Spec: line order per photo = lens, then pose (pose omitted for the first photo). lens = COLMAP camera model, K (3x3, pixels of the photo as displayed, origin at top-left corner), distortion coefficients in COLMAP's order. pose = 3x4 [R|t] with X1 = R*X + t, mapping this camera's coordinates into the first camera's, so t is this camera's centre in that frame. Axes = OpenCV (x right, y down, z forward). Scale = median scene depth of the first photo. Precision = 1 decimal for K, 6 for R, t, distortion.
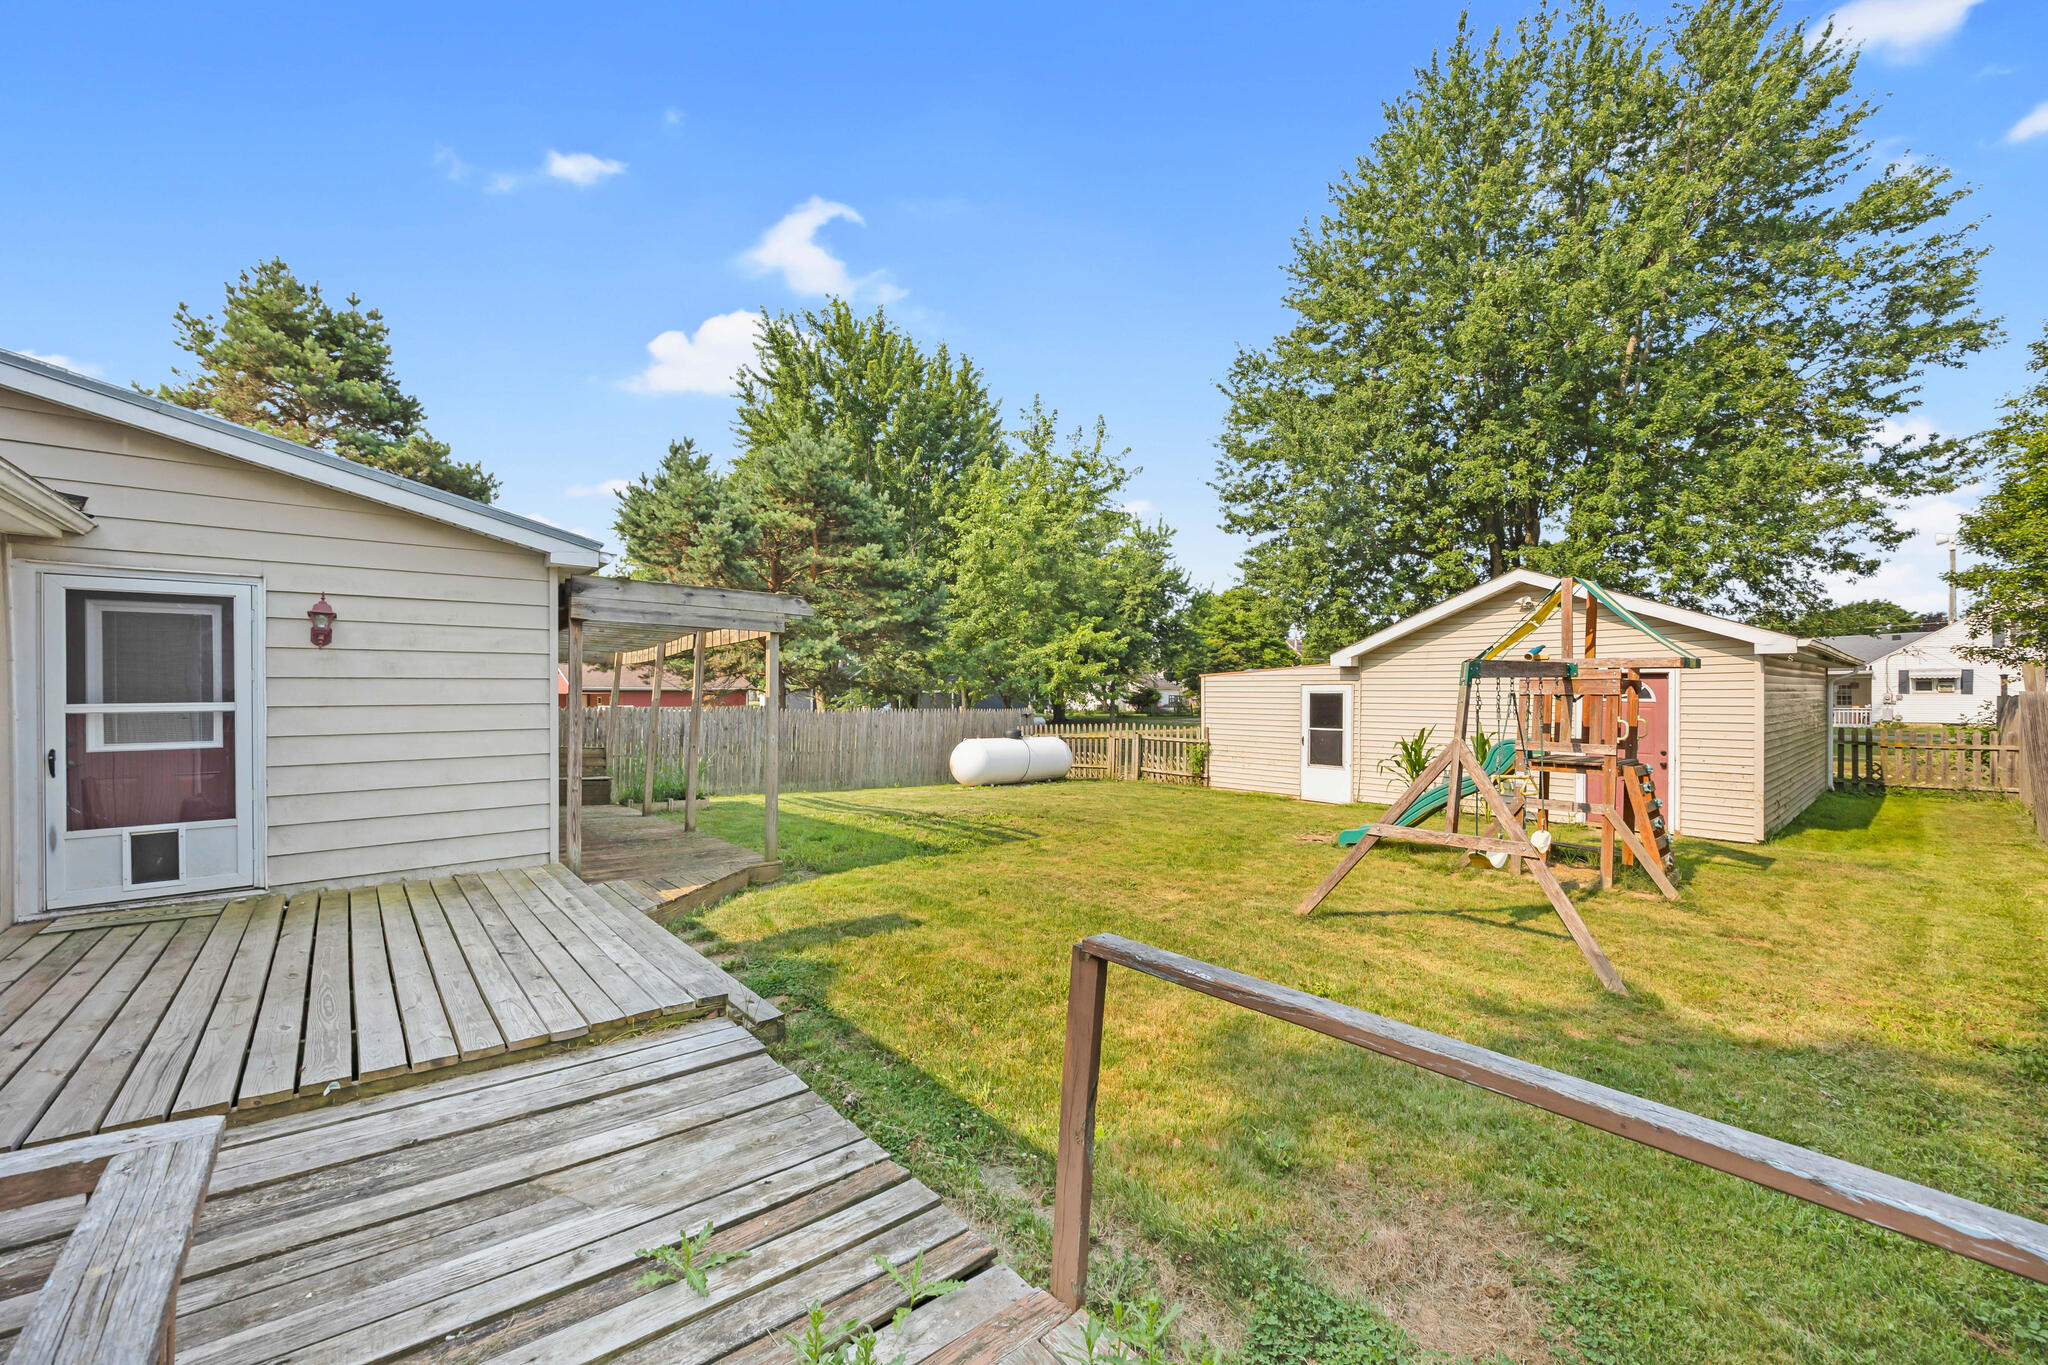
lens RADIAL K [[792.8, 0, 1036.3], [0, 792.8, 691.9], [0, 0, 1]] dist [-0.006541, 0.000297]
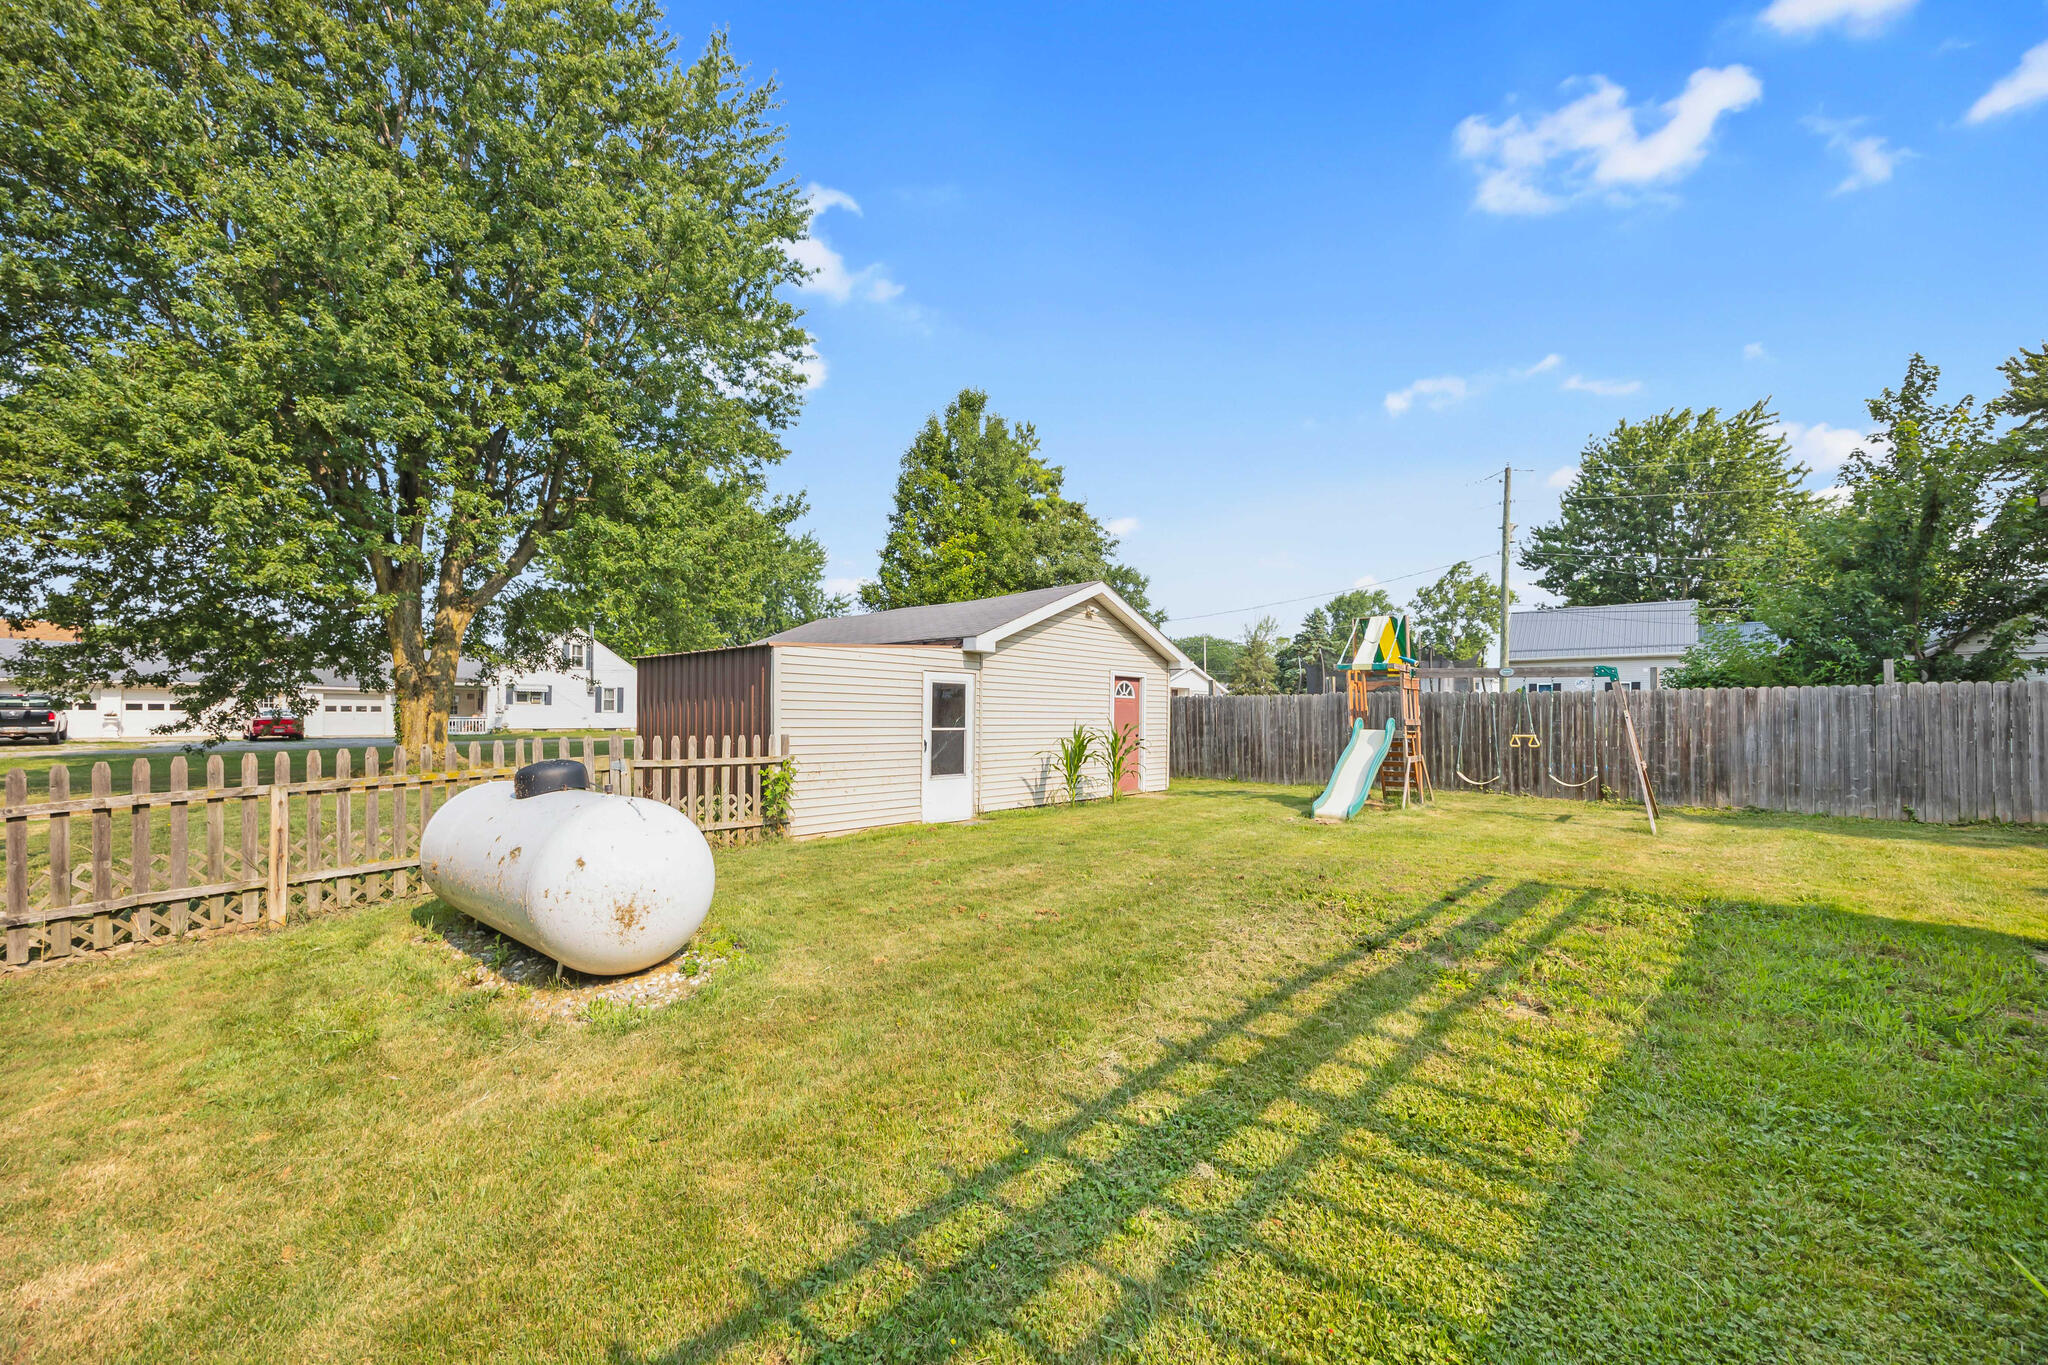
lens RADIAL K [[792.8, 0, 1027.2], [0, 792.8, 698.7], [0, 0, 1]] dist [-0.006541, 0.000297]
pose [[-0.121282, 0.019577, 0.992425, -0.437498], [-0.008881, 0.999744, -0.020807, 0.033728], [-0.992578, -0.011337, -0.121077, 1.042068]]
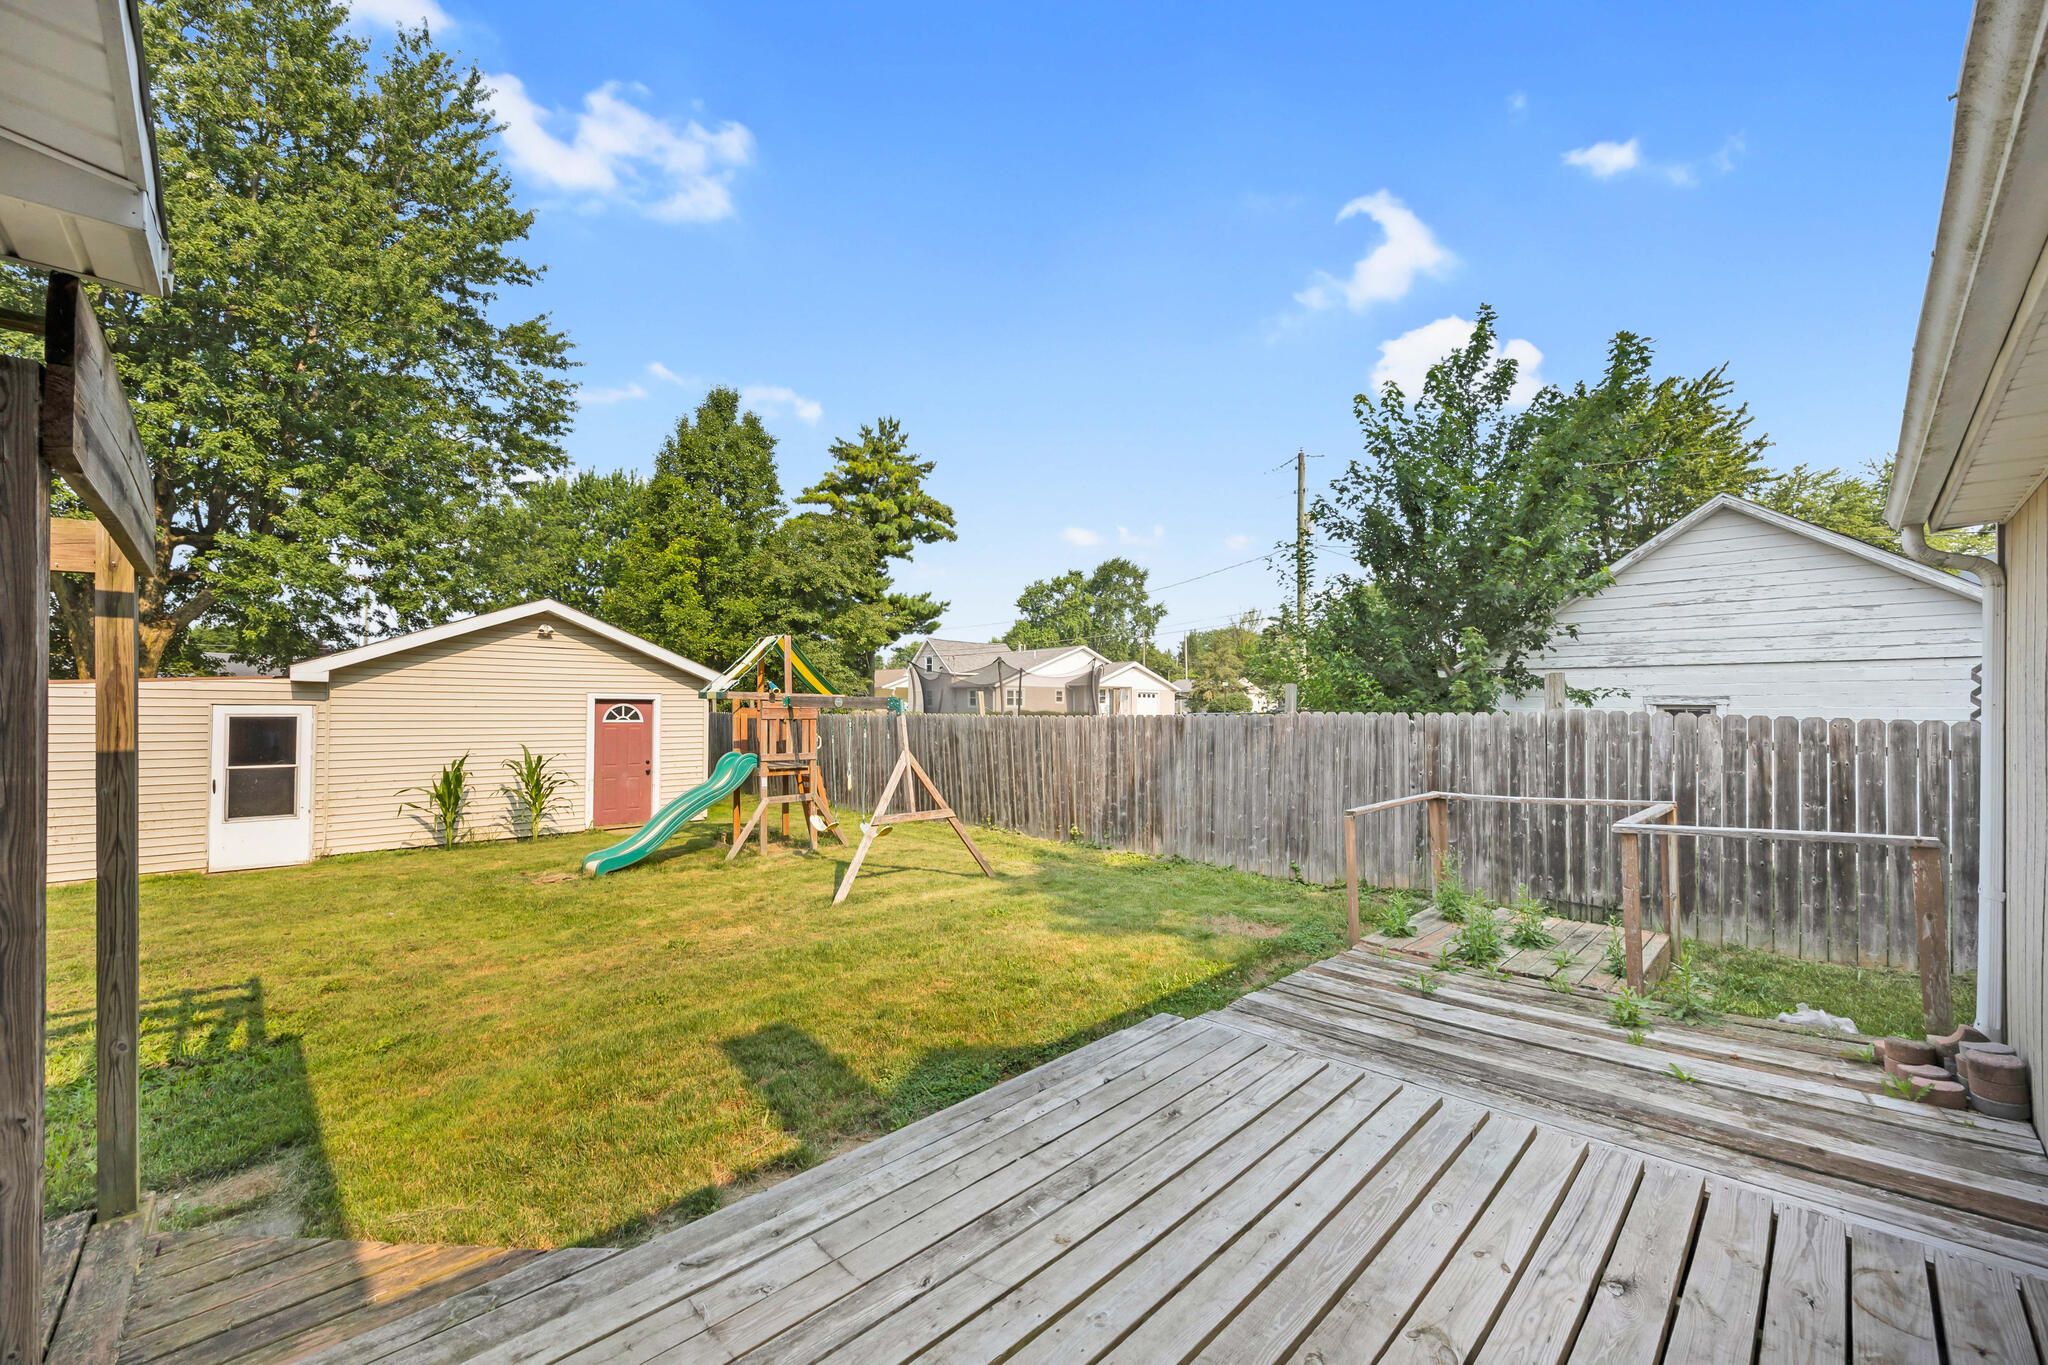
lens RADIAL K [[792.8, 0, 1030.2], [0, 792.8, 704.1], [0, 0, 1]] dist [-0.006541, 0.000297]
pose [[-0.054505, 0.005736, 0.998497, -0.403932], [-0.002612, 0.999979, -0.005887, -0.008070], [-0.998510, -0.002929, -0.054489, 0.344212]]
